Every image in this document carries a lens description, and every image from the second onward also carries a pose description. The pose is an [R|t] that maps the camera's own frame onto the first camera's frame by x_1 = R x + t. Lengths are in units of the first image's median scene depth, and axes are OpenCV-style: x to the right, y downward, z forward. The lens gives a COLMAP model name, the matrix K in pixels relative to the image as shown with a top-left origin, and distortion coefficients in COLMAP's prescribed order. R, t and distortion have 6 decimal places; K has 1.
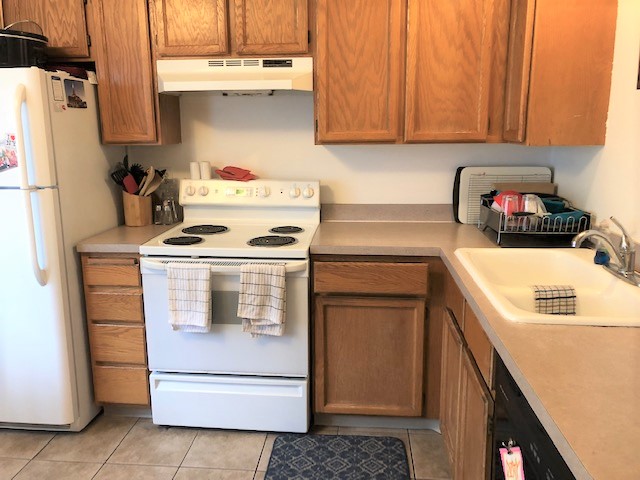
lens RADIAL K [[531.4, 0, 320.0], [0, 531.4, 240.0], [0, 0, 1]] dist [0.003140, 0.006551]
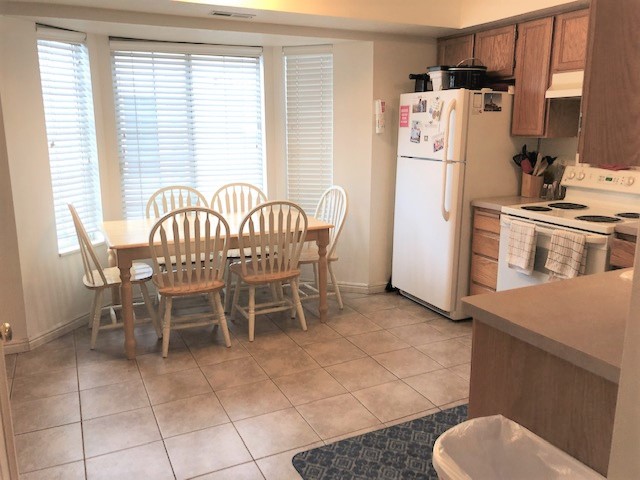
lens RADIAL K [[531.4, 0, 320.0], [0, 531.4, 240.0], [0, 0, 1]] dist [0.003140, 0.006551]
pose [[0.512719, 0.190554, -0.837143, 0.631310], [-0.177220, 0.977550, 0.113974, 0.023608], [0.840067, 0.089922, 0.534978, -0.189458]]
